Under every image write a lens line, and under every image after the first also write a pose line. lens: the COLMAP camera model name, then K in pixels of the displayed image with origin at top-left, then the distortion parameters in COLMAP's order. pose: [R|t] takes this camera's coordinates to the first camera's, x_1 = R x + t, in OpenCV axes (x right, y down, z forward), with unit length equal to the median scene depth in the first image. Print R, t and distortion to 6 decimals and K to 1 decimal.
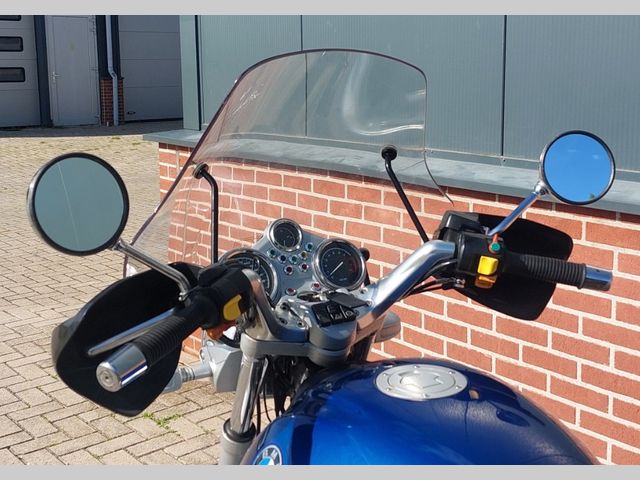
lens RADIAL K [[857.1, 0, 320.0], [0, 857.1, 240.0], [0, 0, 1]] dist [0.063850, -0.027142]
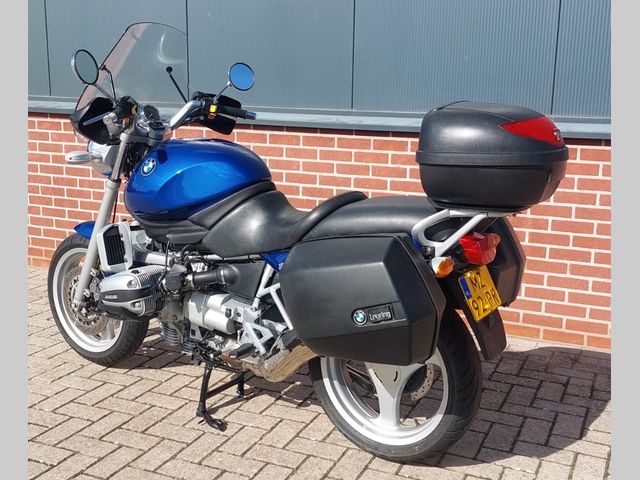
lens RADIAL K [[857.1, 0, 320.0], [0, 857.1, 240.0], [0, 0, 1]] dist [0.063850, -0.027142]
pose [[0.908611, -0.034578, 0.416209, -0.622096], [0.046088, 0.998782, -0.017634, 0.490432], [-0.415092, 0.035204, 0.909098, -1.542167]]
